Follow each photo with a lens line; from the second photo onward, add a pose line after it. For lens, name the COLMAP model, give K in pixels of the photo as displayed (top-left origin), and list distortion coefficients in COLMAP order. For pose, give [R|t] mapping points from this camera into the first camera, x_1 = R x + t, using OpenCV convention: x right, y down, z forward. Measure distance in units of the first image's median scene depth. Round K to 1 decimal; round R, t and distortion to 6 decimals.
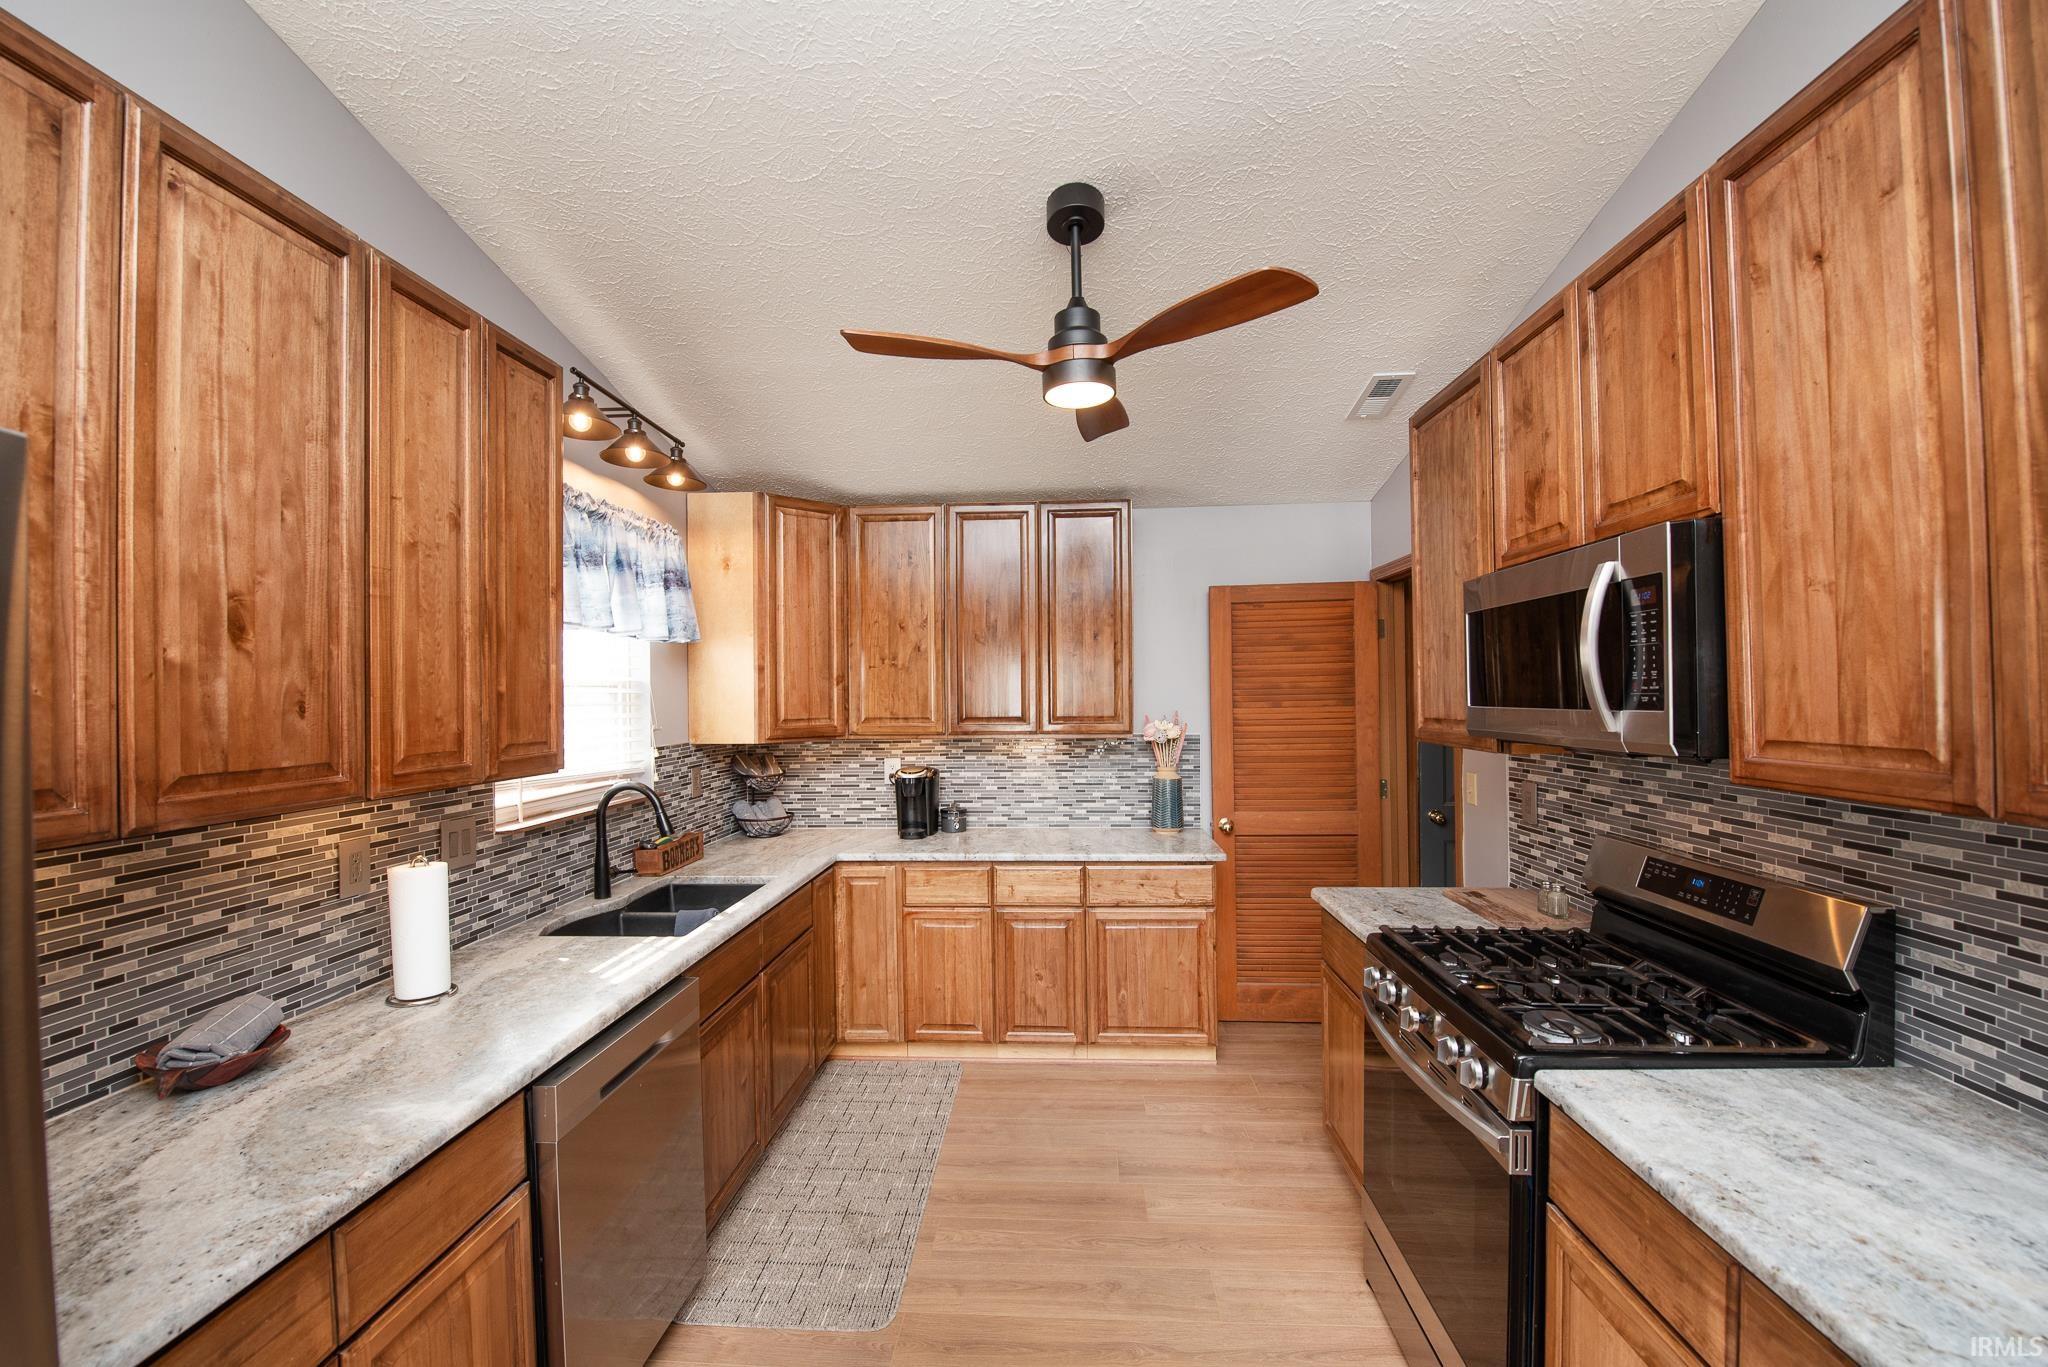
lens RADIAL K [[835.8, 0, 1019.4], [0, 835.8, 693.7], [0, 0, 1]] dist [-0.015144, -0.003823]
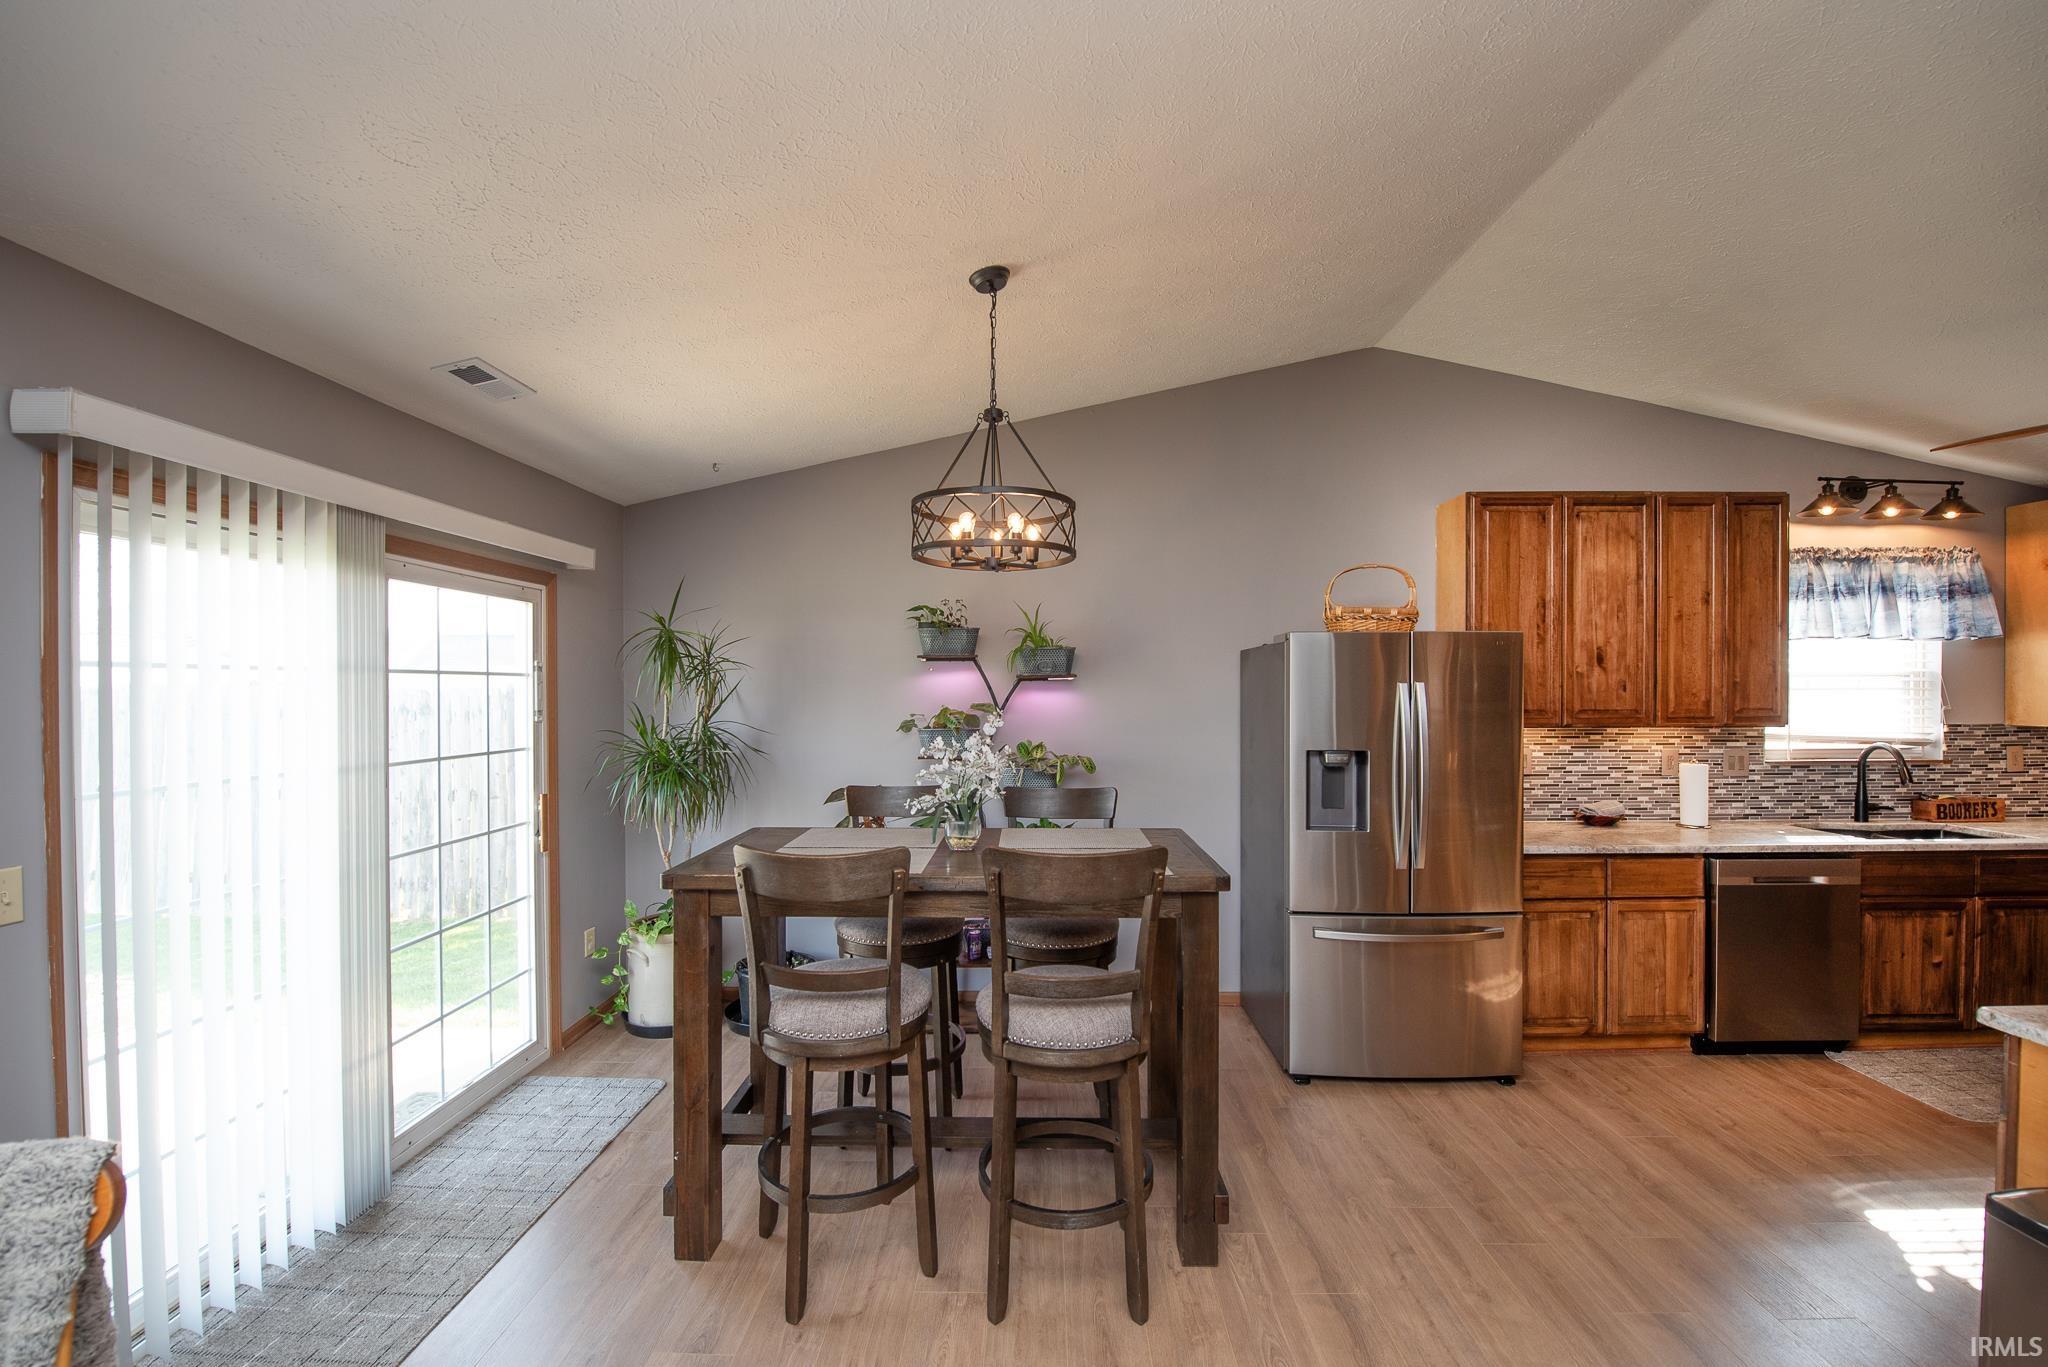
lens RADIAL K [[835.8, 0, 1019.4], [0, 835.8, 693.7], [0, 0, 1]] dist [-0.015144, -0.003823]
pose [[0.043427, 0.020952, -0.998837, 0.925590], [0.001761, 0.999777, 0.021048, -0.012473], [0.999055, -0.002673, 0.043381, -0.573556]]
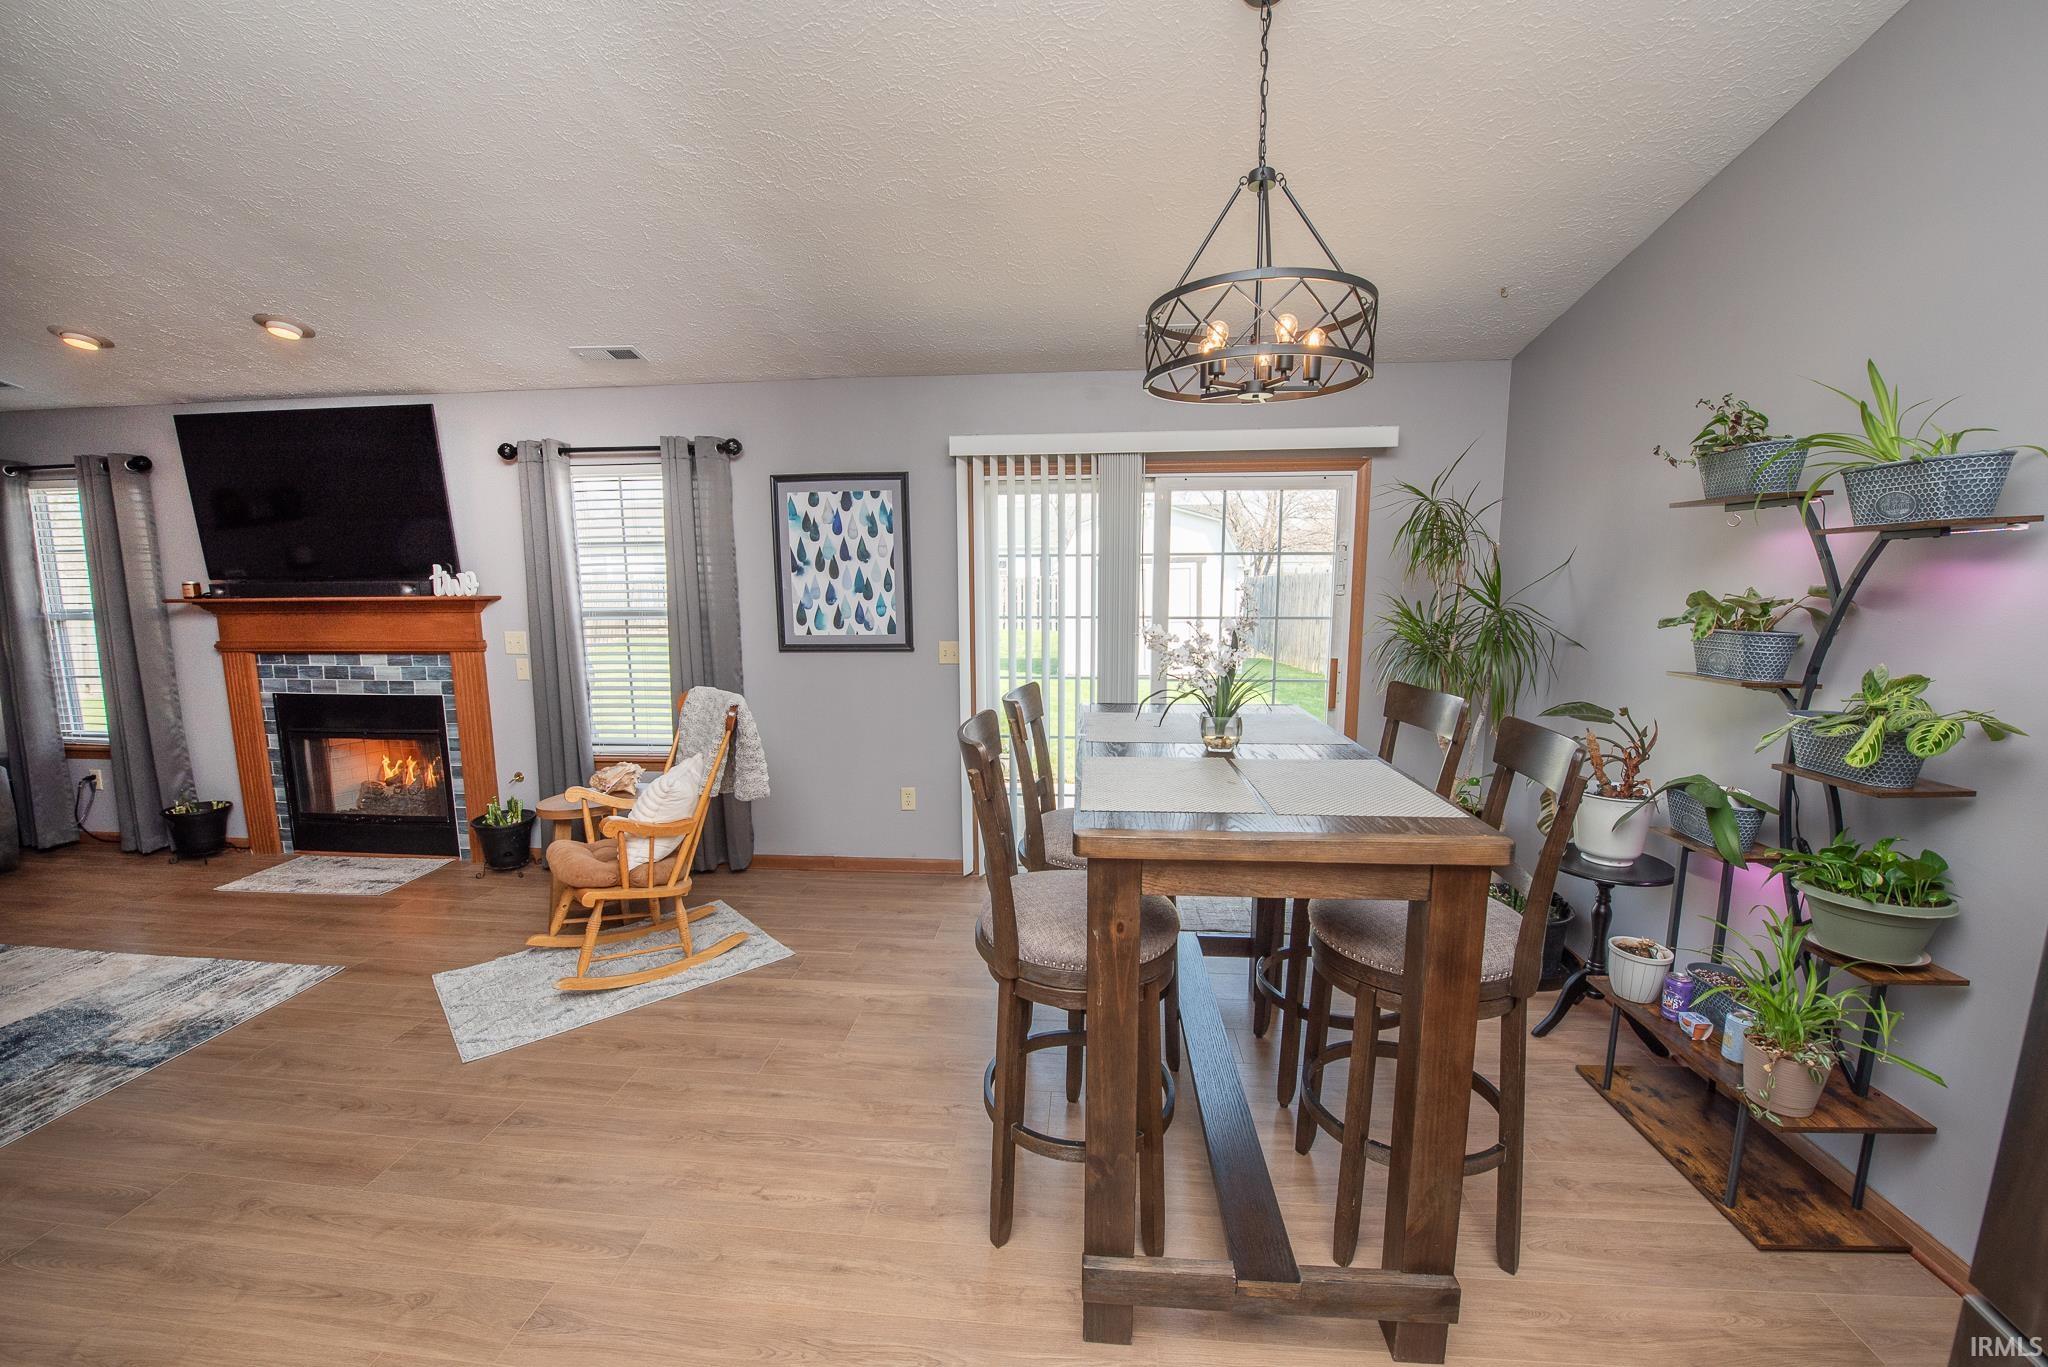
lens RADIAL K [[812.9, 0, 1016.3], [0, 812.9, 693.0], [0, 0, 1]] dist [-0.016658, -0.003568]
pose [[-0.999464, 0.017694, 0.027553, 0.108613], [0.021361, 0.990053, 0.139063, 0.018205], [-0.024819, 0.139577, -0.989900, 0.220335]]
